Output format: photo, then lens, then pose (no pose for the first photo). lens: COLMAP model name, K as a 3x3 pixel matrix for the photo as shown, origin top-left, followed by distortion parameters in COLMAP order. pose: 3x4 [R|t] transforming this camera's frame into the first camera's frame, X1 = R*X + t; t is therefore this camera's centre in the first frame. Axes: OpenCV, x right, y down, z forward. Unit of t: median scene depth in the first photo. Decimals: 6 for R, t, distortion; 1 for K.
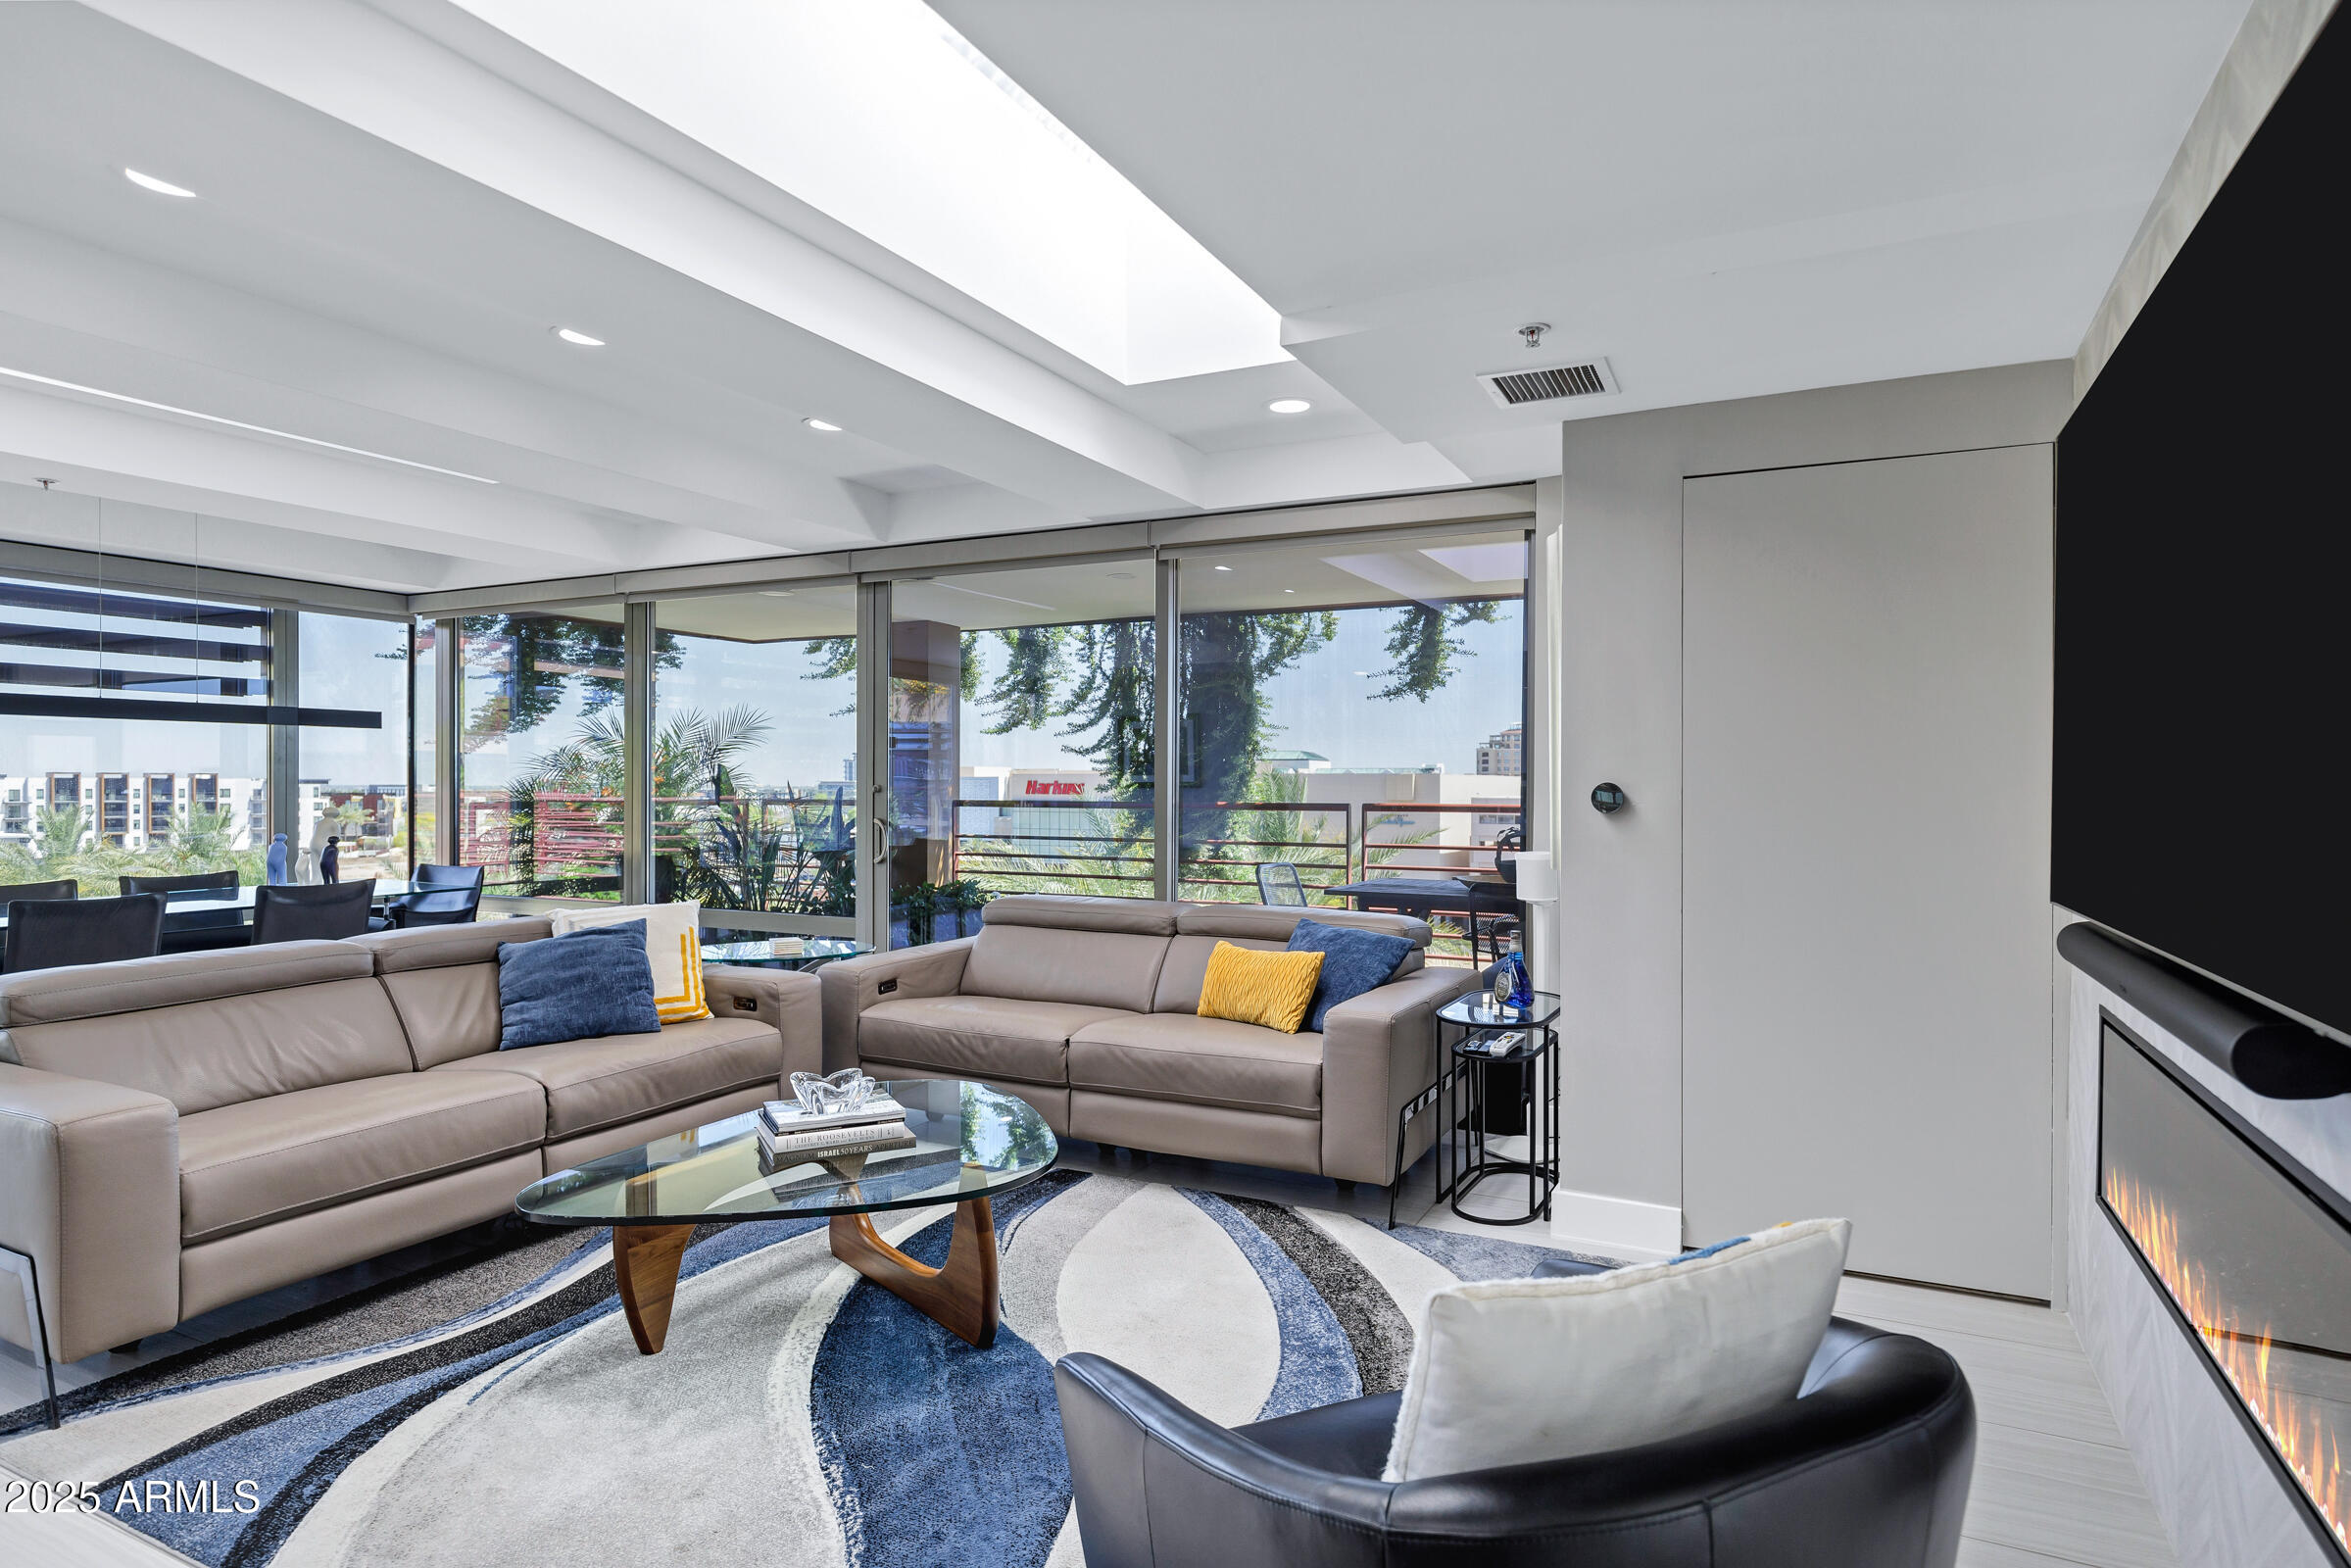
lens RADIAL K [[1278.1, 0, 1179.0], [0, 1278.1, 791.2], [0, 0, 1]] dist [0.012286, -0.000332]
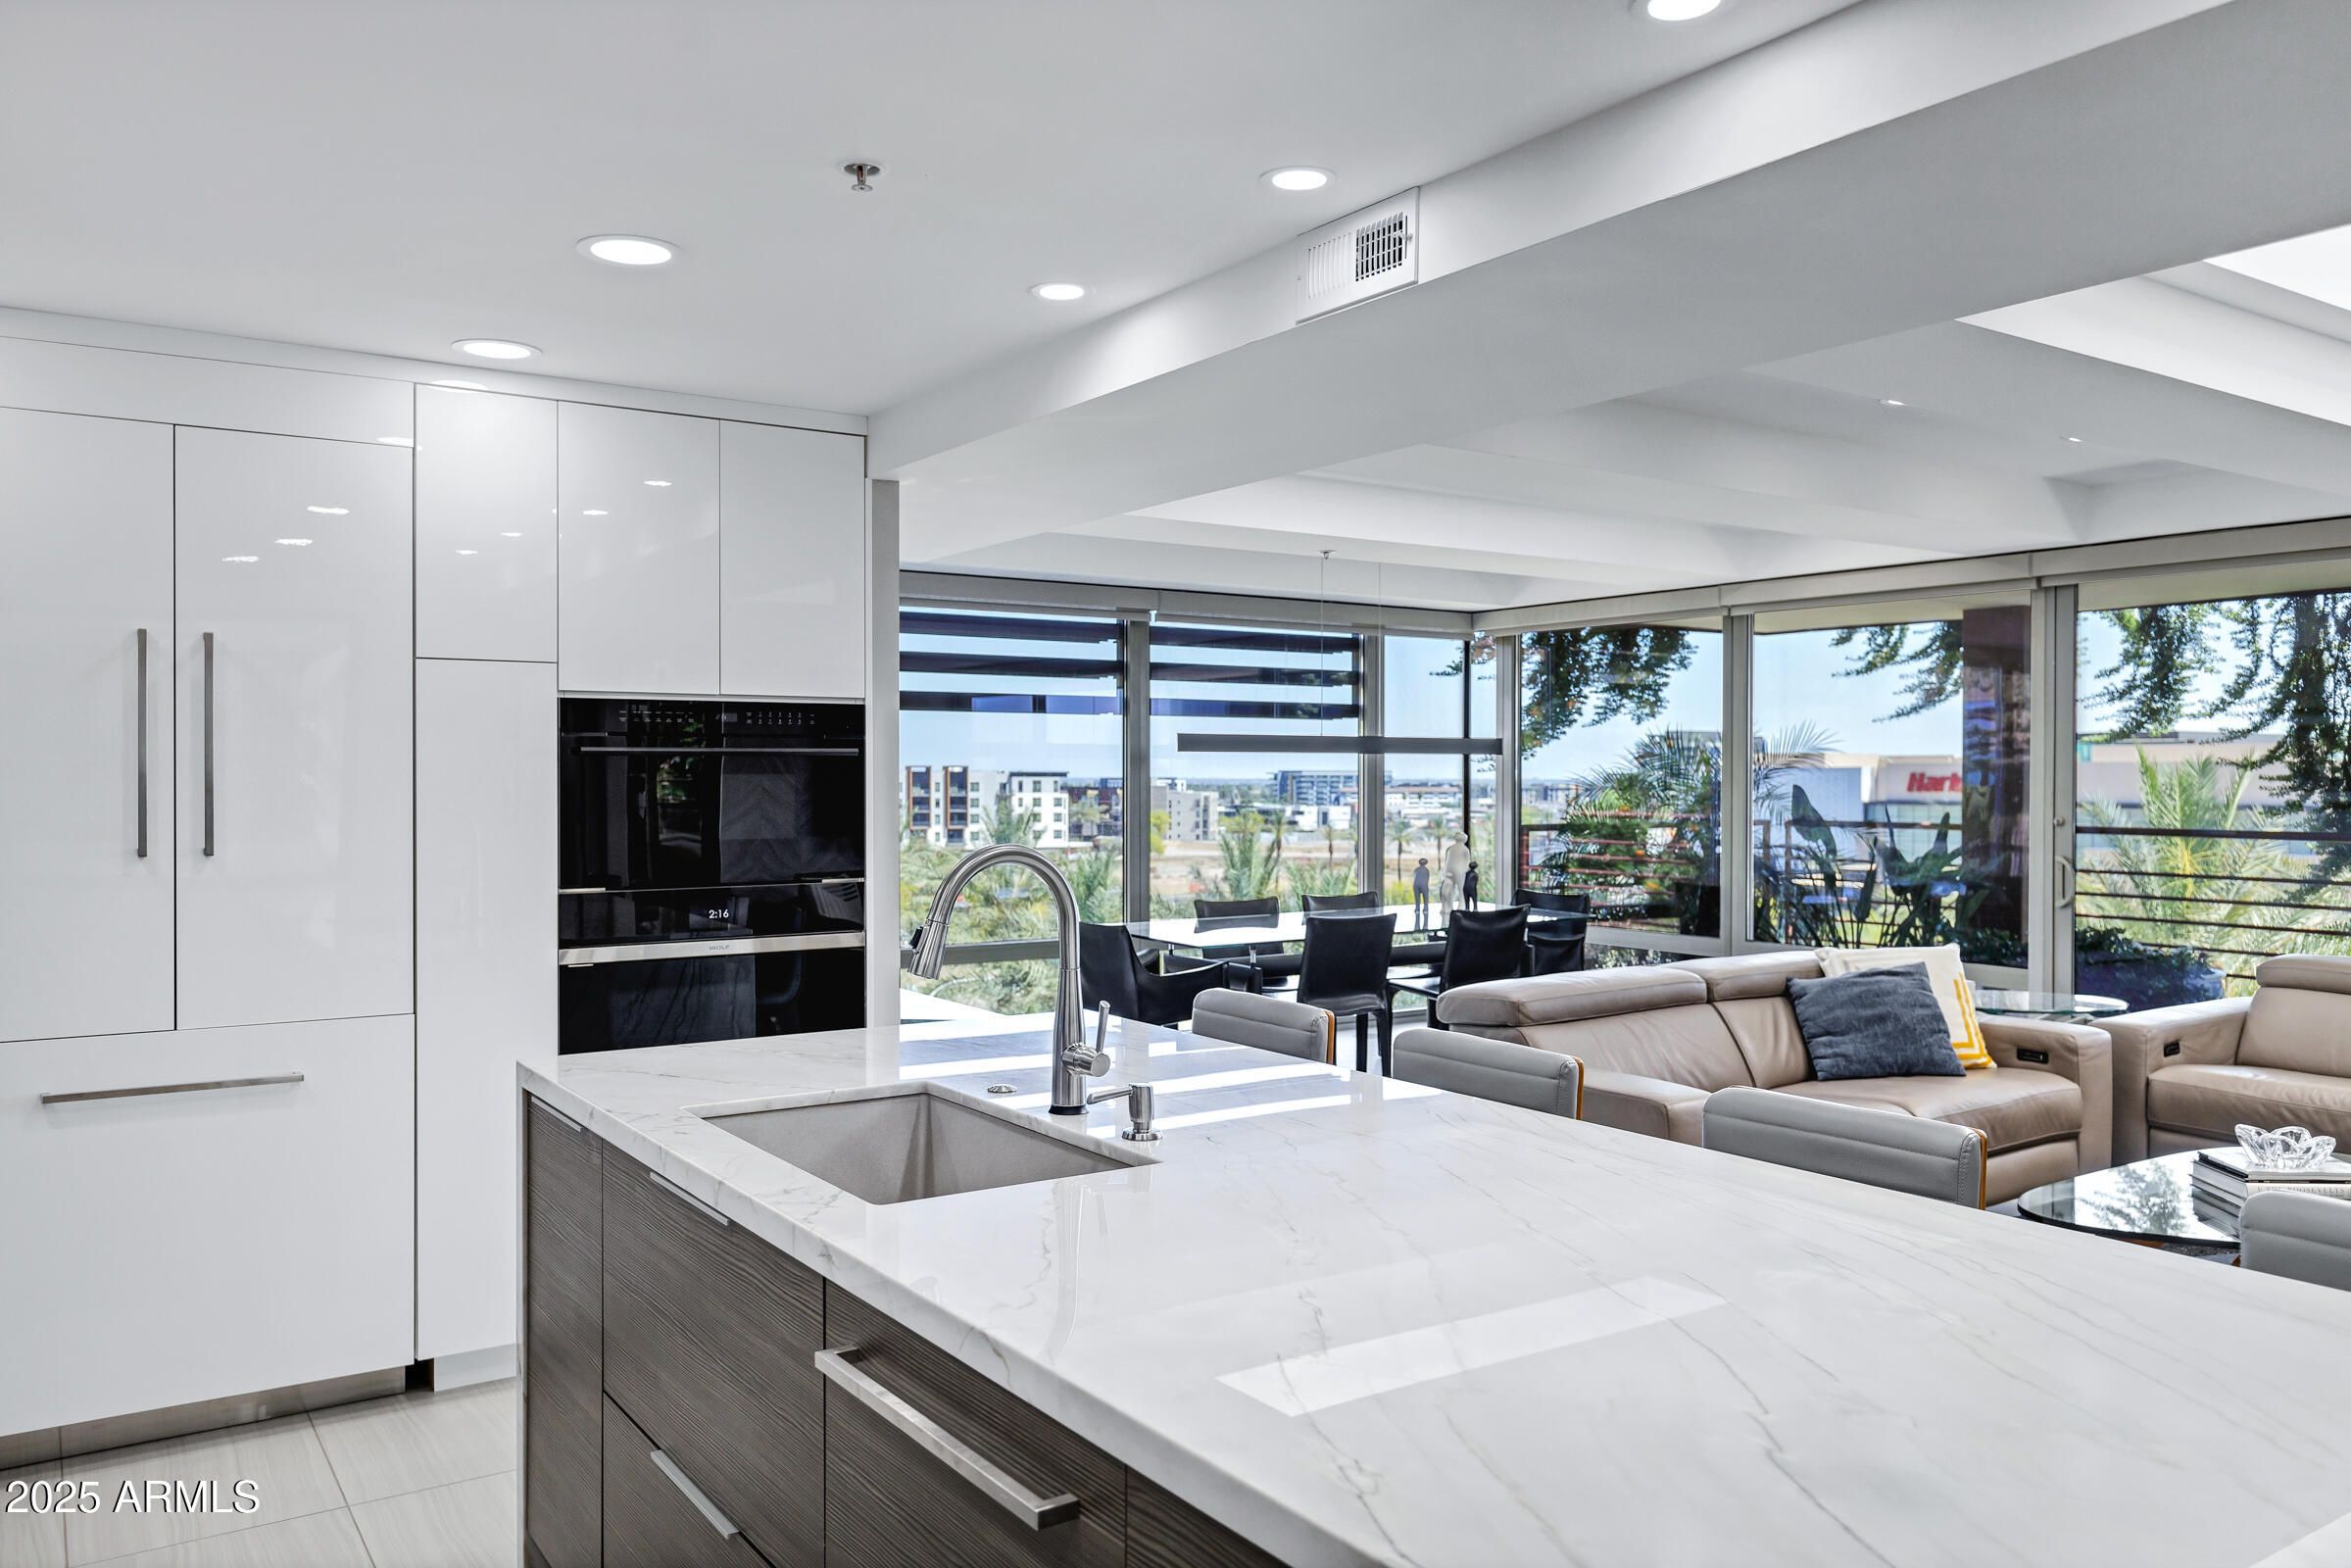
lens RADIAL K [[1722.3, 0, 1194.3], [0, 1722.3, 767.5], [0, 0, 1]] dist [-0.009030, -0.001779]
pose [[0.874865, -0.002644, -0.484360, -0.144611], [-0.002435, 0.999948, -0.009856, -0.020014], [0.484361, 0.009802, 0.874813, -0.241399]]
